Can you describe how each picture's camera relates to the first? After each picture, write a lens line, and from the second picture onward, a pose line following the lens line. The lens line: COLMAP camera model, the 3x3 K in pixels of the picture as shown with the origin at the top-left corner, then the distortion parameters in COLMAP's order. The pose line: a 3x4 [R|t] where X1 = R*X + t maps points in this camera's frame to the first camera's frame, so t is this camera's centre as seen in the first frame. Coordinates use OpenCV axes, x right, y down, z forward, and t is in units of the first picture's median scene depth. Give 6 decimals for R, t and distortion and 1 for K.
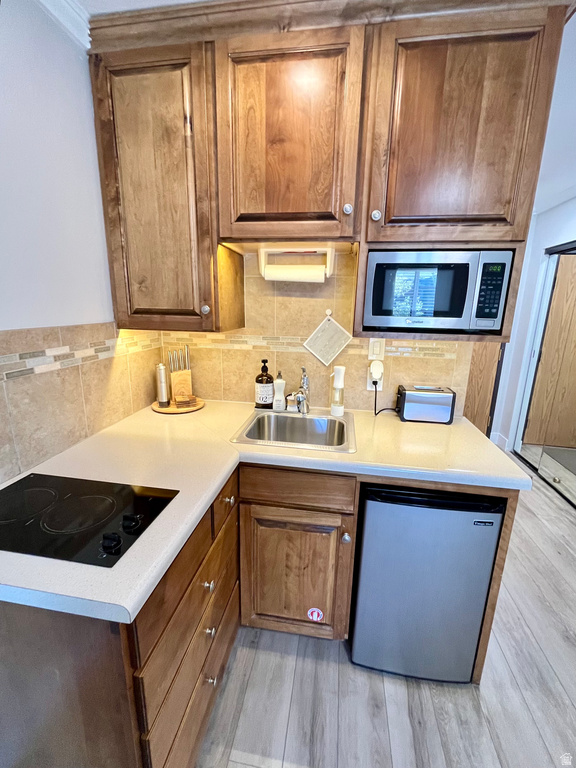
lens RADIAL K [[311.6, 0, 292.9], [0, 311.6, 381.6], [0, 0, 1]] dist [-0.006013, -0.000181]
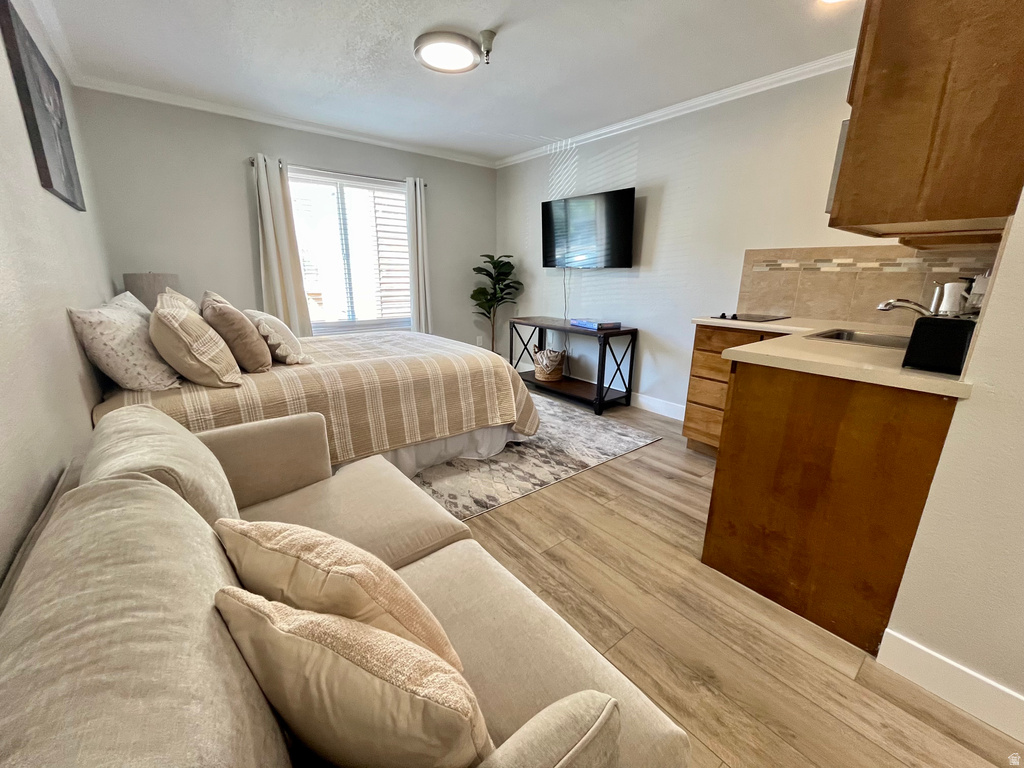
lens RADIAL K [[415.4, 0, 512.2], [0, 415.4, 382.2], [0, 0, 1]] dist [-0.006013, -0.000181]
pose [[-0.665899, 0.175107, -0.725201, 1.986747], [-0.185245, 0.902812, 0.388091, -0.037119], [0.722678, 0.392769, -0.568744, 1.101840]]
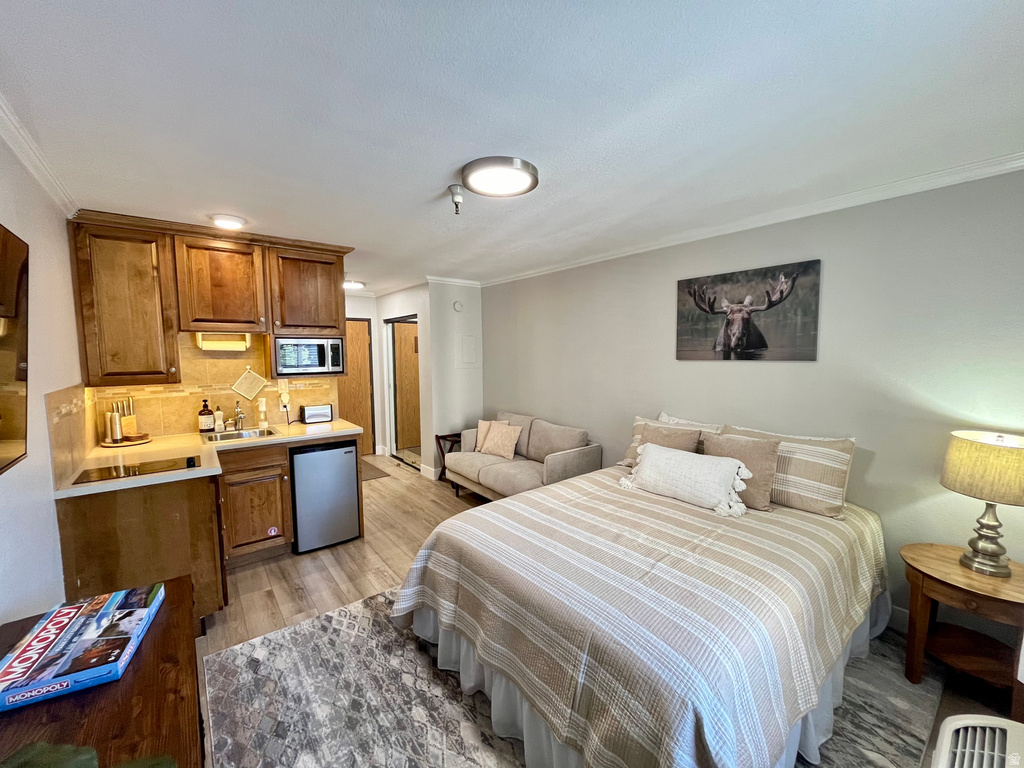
lens RADIAL K [[415.4, 0, 520.6], [0, 415.4, 382.0], [0, 0, 1]] dist [-0.006013, -0.000181]
pose [[0.656969, -0.080786, 0.749576, -0.720783], [0.198032, 0.977821, -0.068181, 0.353194], [-0.727444, 0.193233, 0.658397, -1.814011]]
